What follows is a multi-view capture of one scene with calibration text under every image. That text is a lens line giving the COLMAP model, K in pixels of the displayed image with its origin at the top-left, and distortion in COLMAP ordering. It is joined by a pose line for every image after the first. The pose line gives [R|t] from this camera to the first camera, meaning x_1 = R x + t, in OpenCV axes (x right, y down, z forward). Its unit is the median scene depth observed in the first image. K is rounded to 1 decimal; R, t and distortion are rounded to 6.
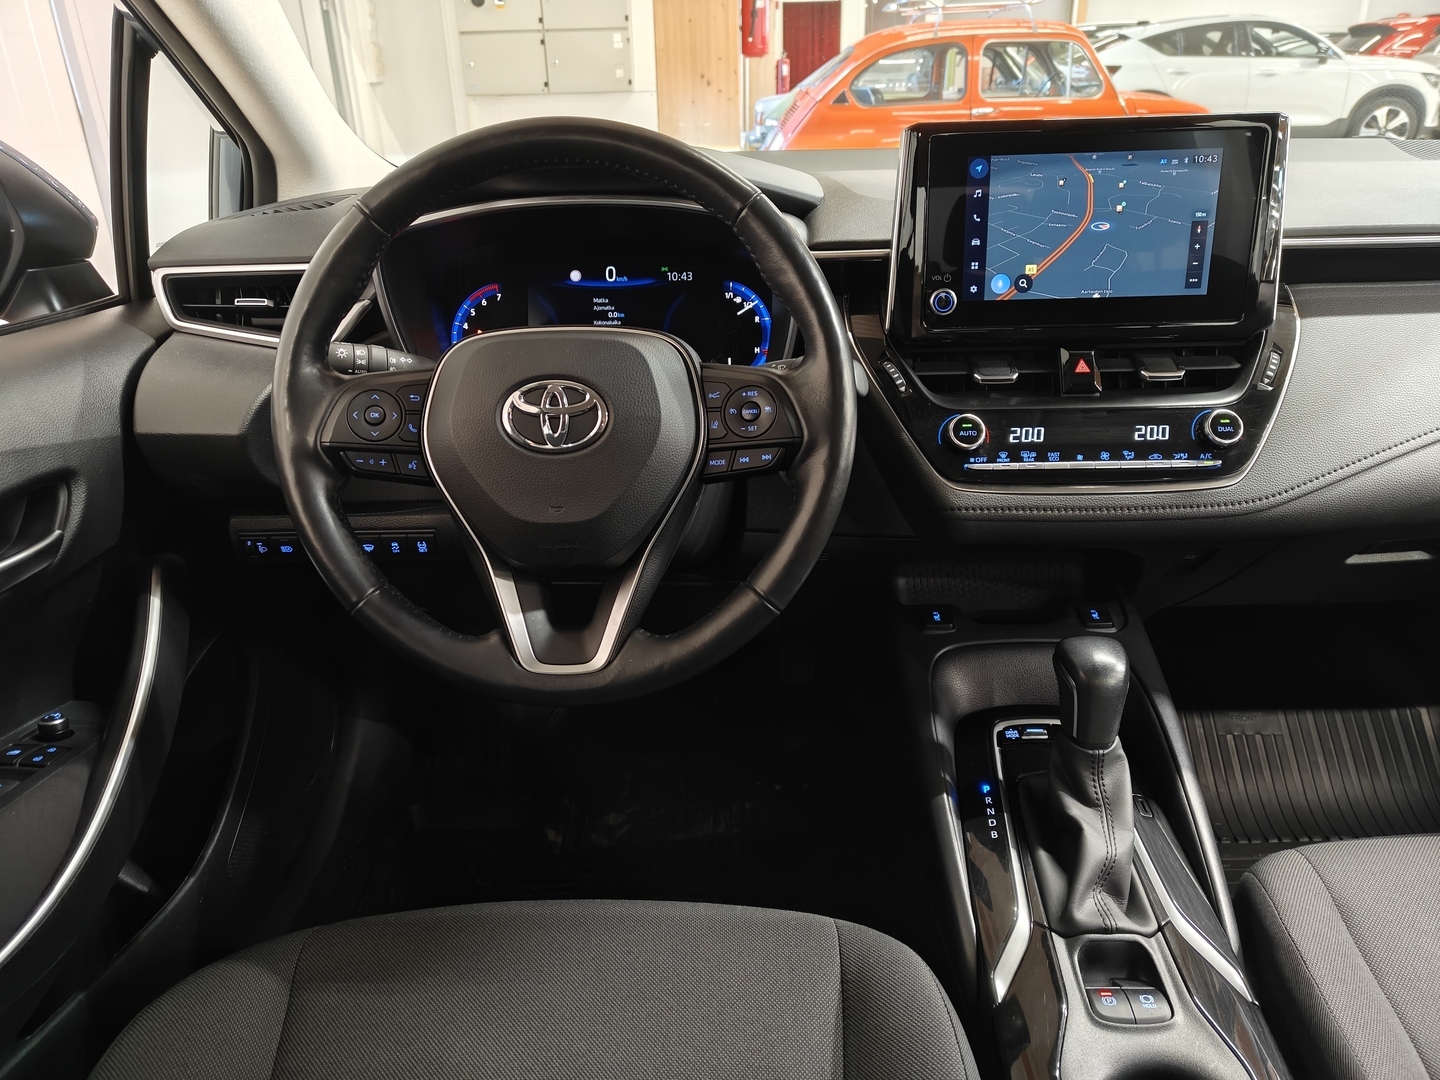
lens RADIAL K [[1017.4, 0, 720.0], [0, 1017.4, 540.0], [0, 0, 1]] dist [0.009328, -0.012040]
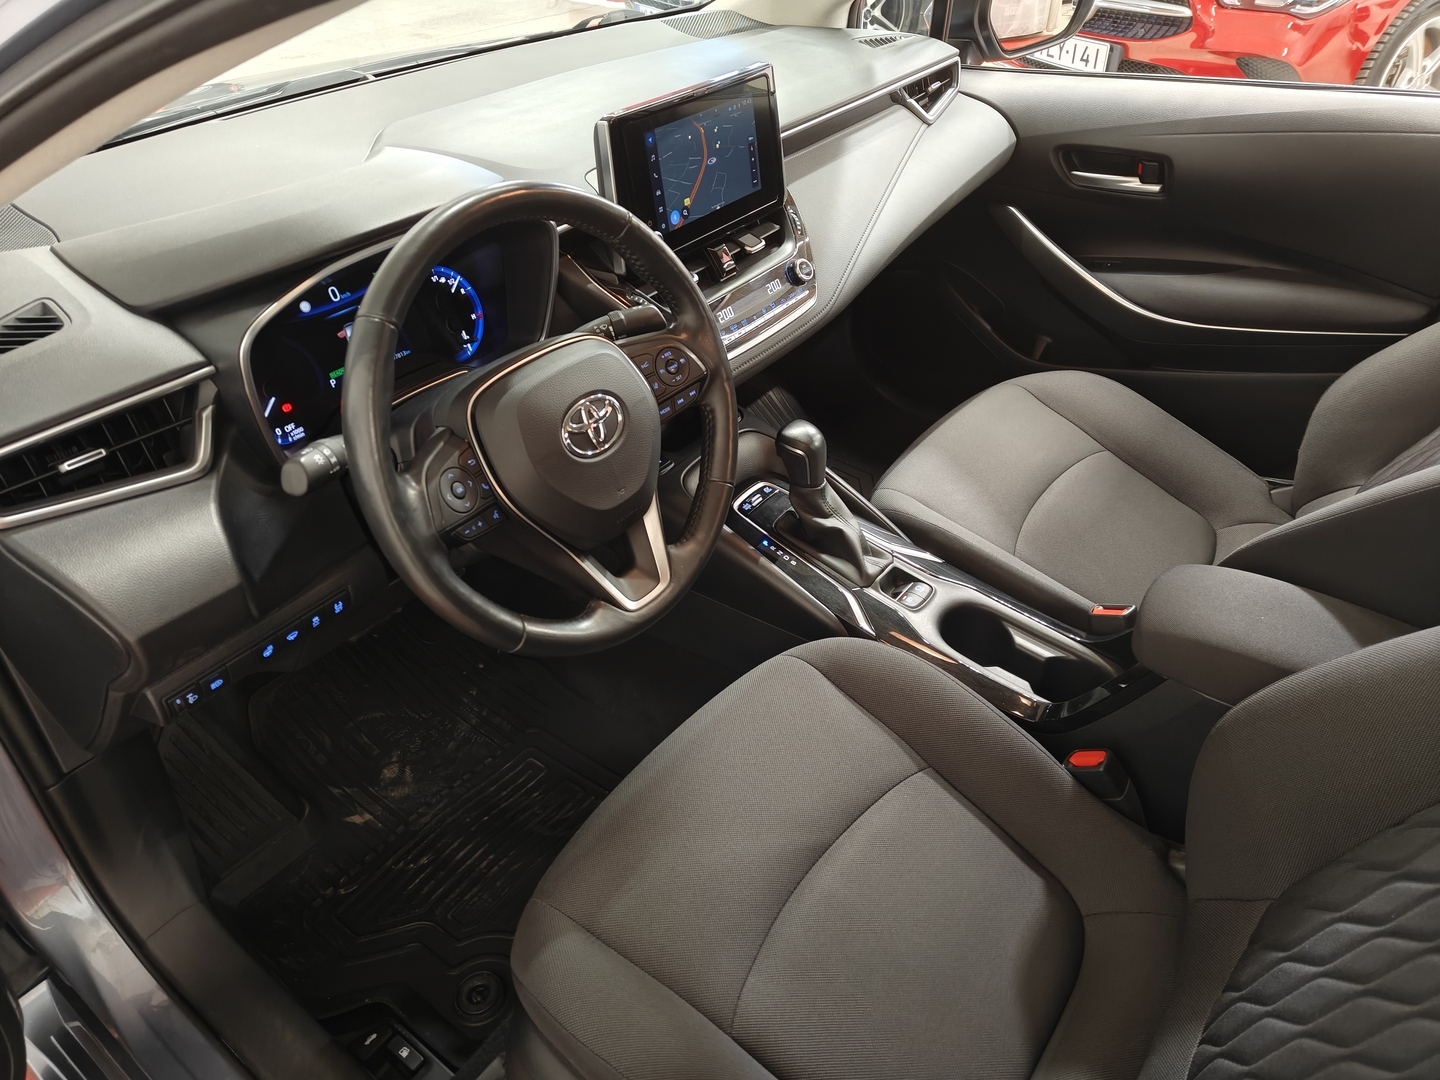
lens RADIAL K [[1017.4, 0, 720.0], [0, 1017.4, 540.0], [0, 0, 1]] dist [0.009328, -0.012040]
pose [[0.588981, -0.473979, 0.654558, -0.814866], [0.336450, 0.880233, 0.334651, -0.308796], [-0.734781, 0.023123, 0.677910, 0.016884]]
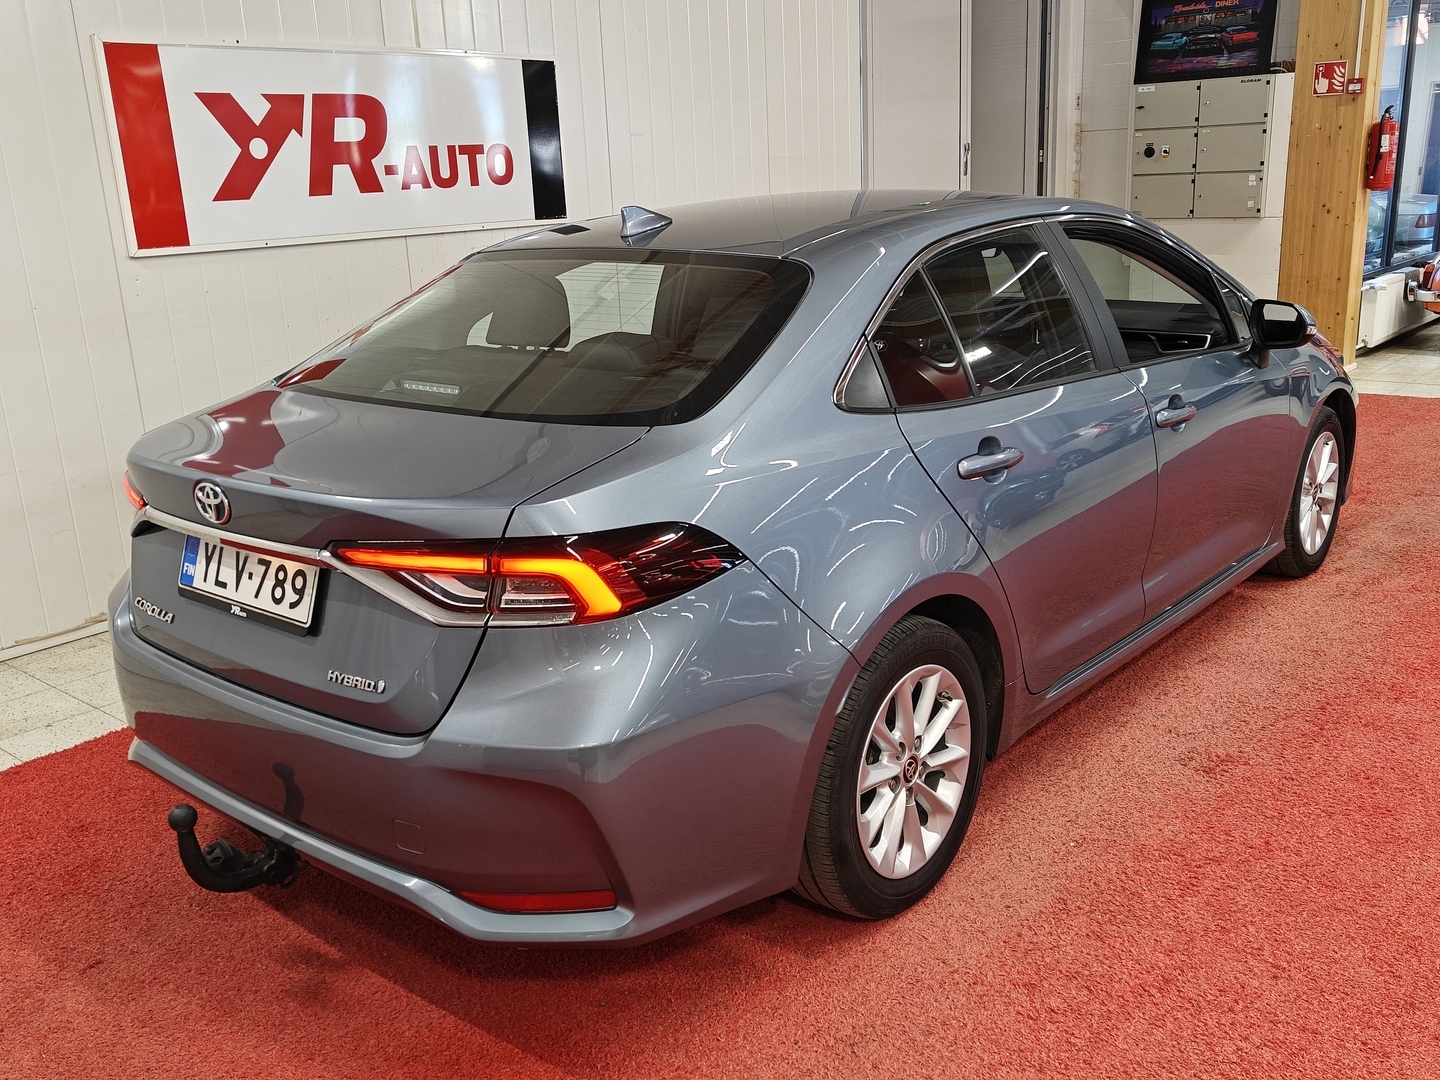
lens RADIAL K [[1305.1, 0, 720.0], [0, 1305.1, 540.0], [0, 0, 1]] dist [0.004818, 0.012455]
pose [[0.781744, 0.162580, -0.602034, 3.091495], [-0.234618, 0.971163, -0.042390, 1.215470], [0.577781, 0.174386, 0.797345, -4.303439]]
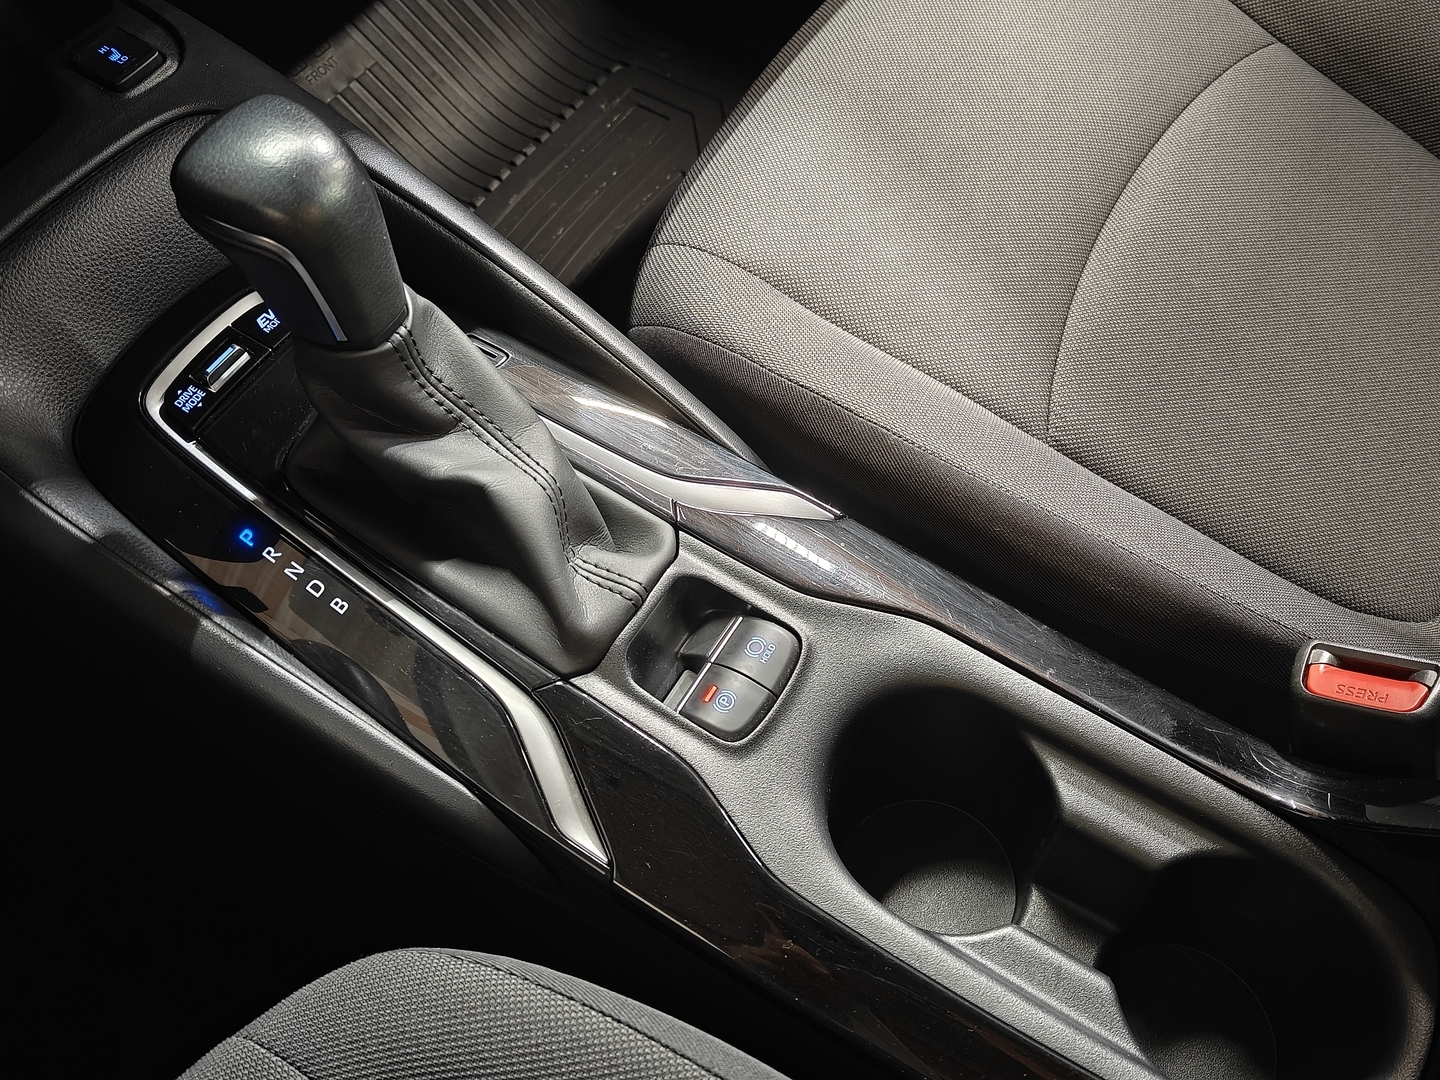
lens RADIAL K [[1235.7, 0, 720.0], [0, 1235.7, 540.0], [0, 0, 1]] dist [0.016834, 0.004814]
pose [[0.500991, -0.720374, 0.479655, 0.104174], [0.378003, 0.680702, 0.627502, -0.026477], [-0.778538, -0.133062, 0.613329, 0.516007]]
